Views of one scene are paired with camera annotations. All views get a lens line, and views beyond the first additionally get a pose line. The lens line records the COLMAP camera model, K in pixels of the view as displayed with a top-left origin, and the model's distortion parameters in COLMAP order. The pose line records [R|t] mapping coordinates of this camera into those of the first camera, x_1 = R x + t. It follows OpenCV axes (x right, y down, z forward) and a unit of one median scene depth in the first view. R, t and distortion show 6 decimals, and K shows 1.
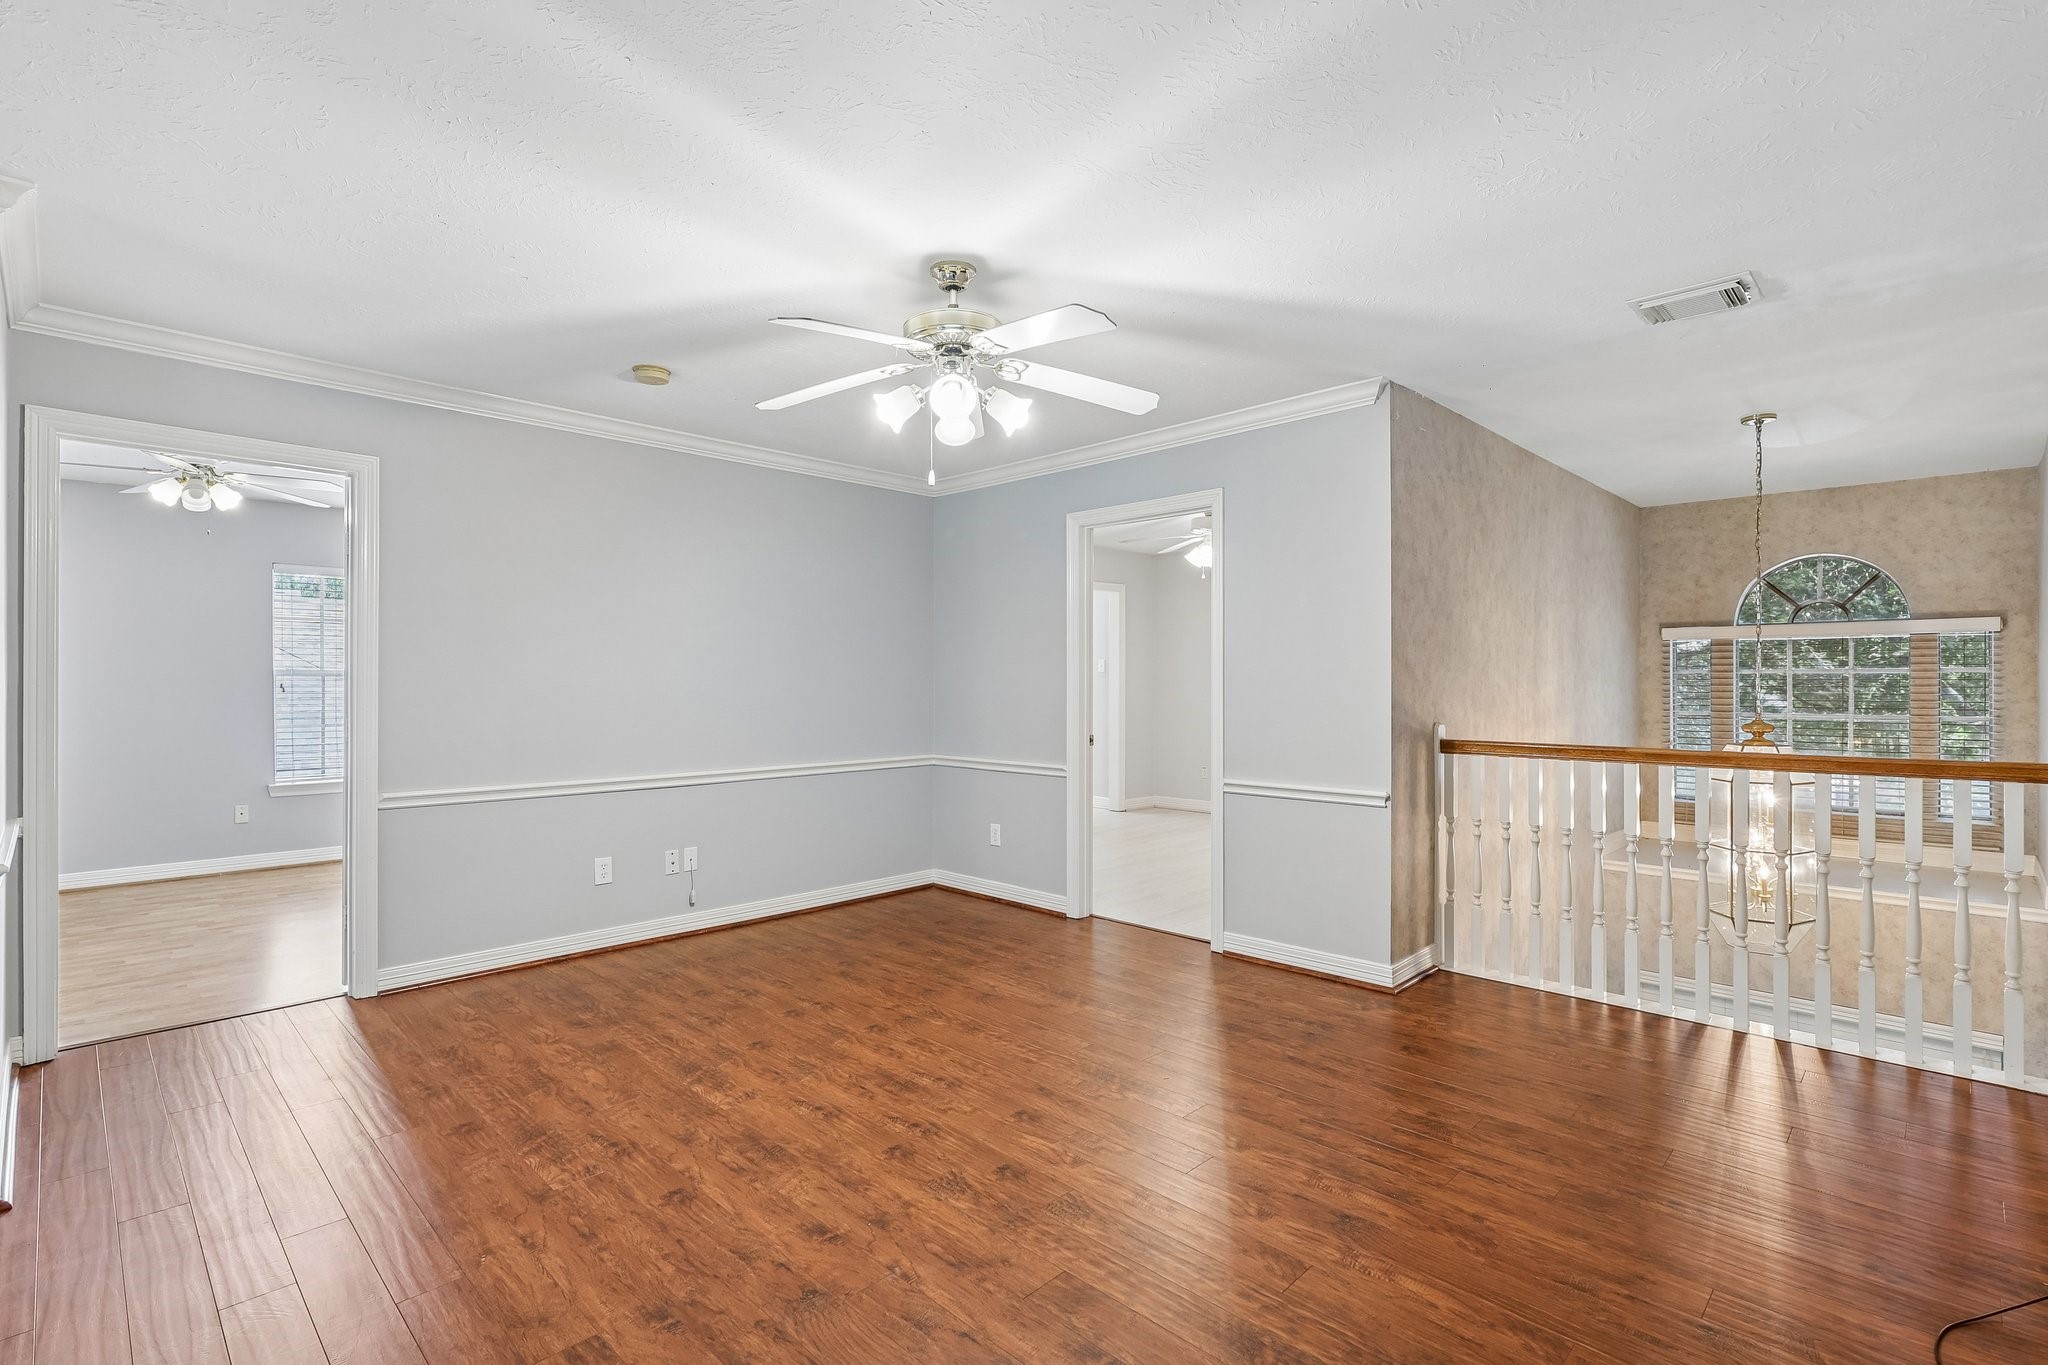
lens RADIAL K [[957.2, 0, 1030.0], [0, 957.2, 680.5], [0, 0, 1]] dist [0.000813, -0.000475]
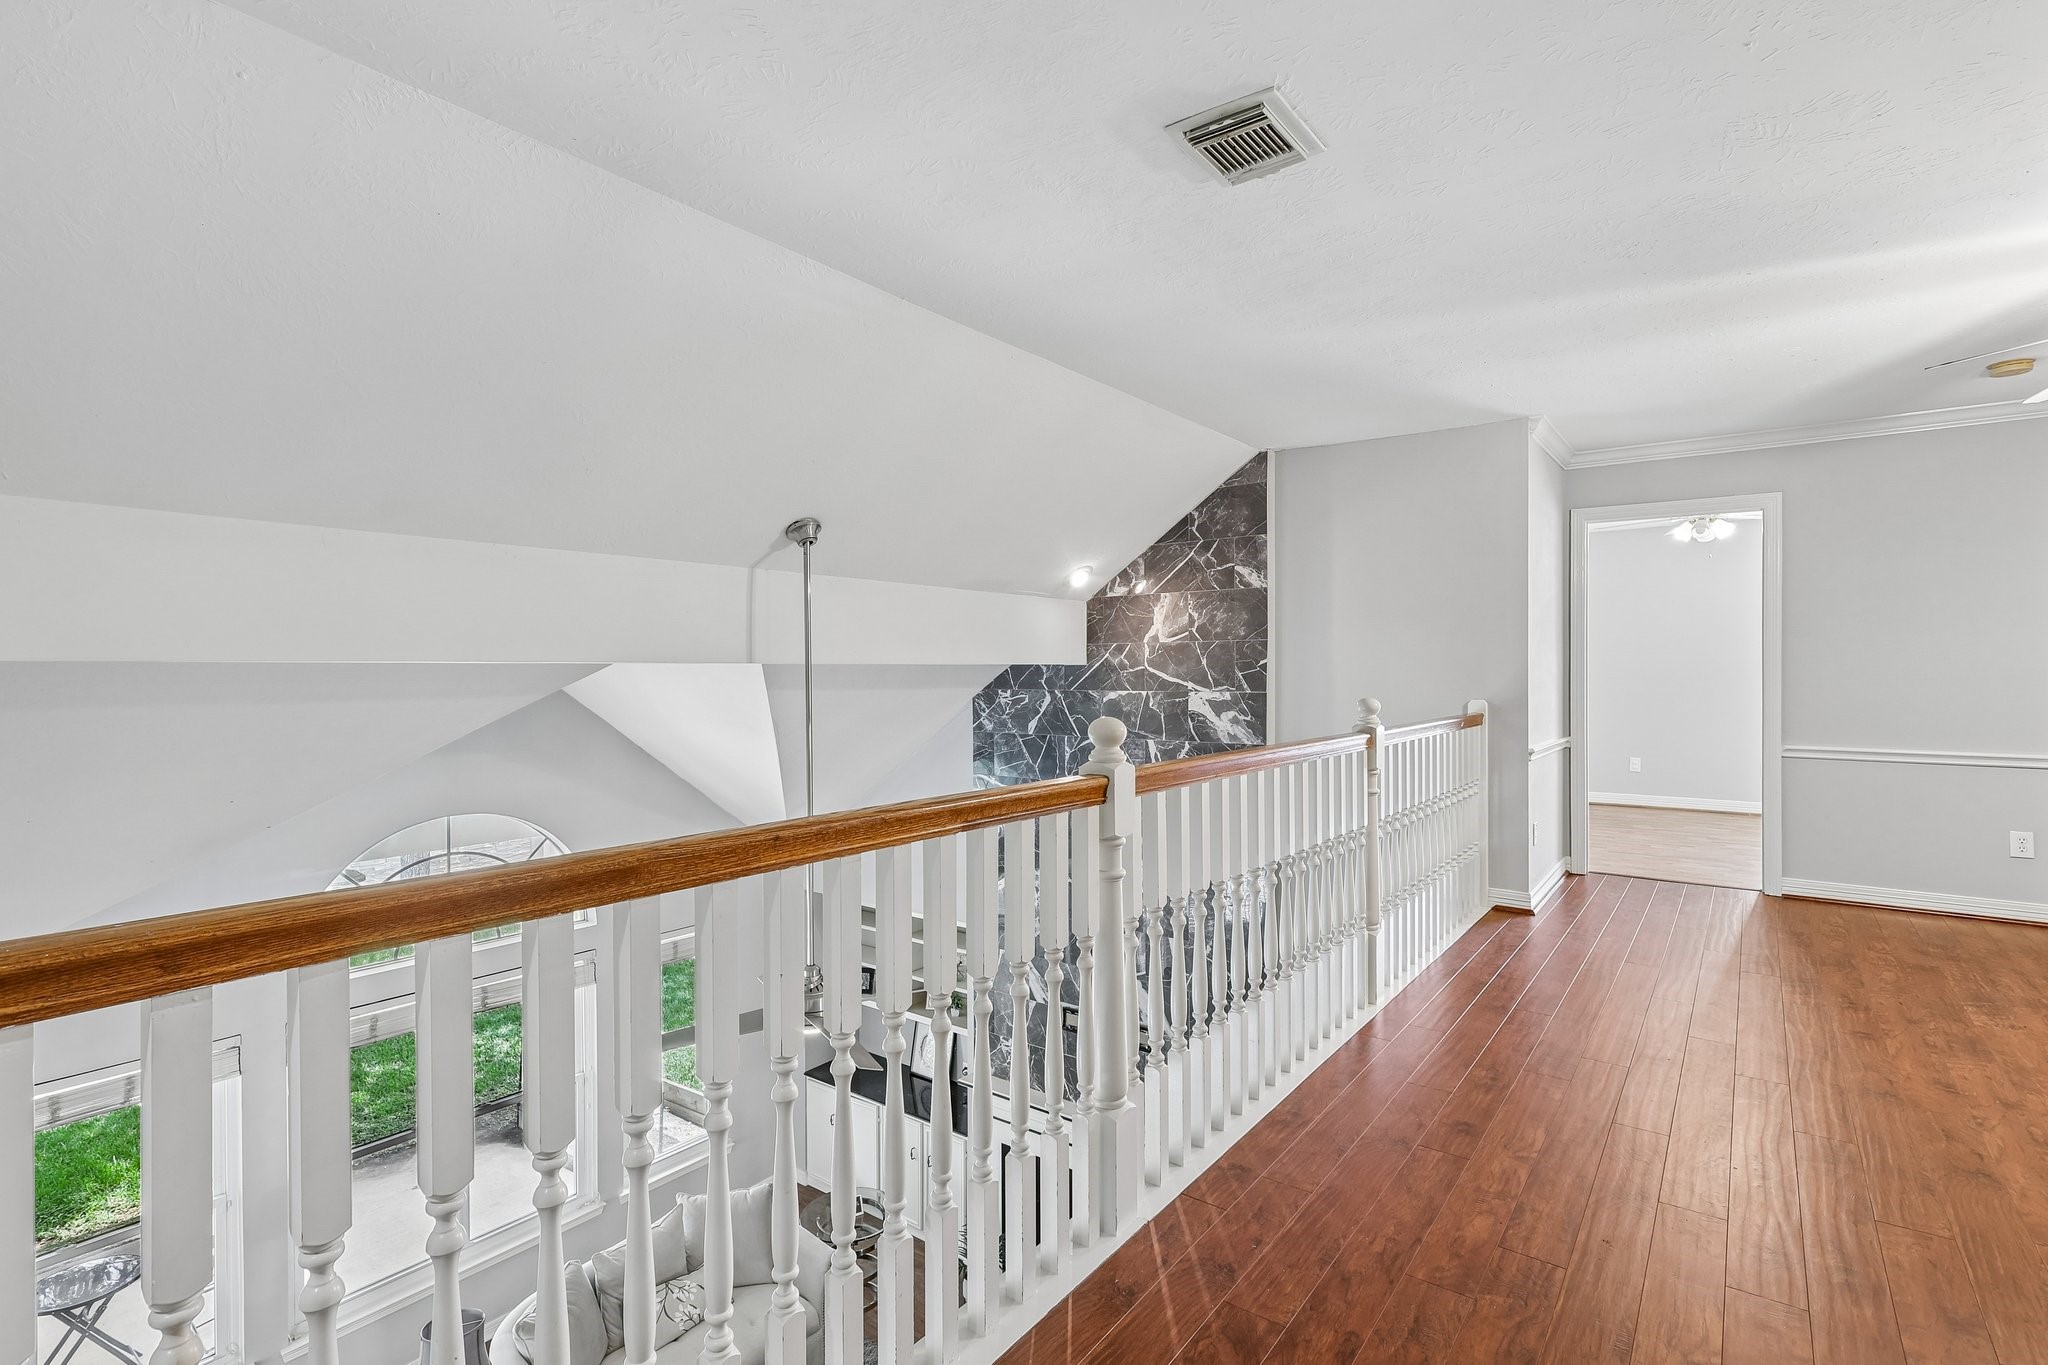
lens RADIAL K [[957.2, 0, 1030.0], [0, 957.2, 680.5], [0, 0, 1]] dist [0.000813, -0.000475]
pose [[0.130618, 0.005786, -0.991416, 0.661429], [0.007667, 0.999947, 0.006846, 0.014562], [0.991403, -0.008495, 0.130567, -0.276602]]
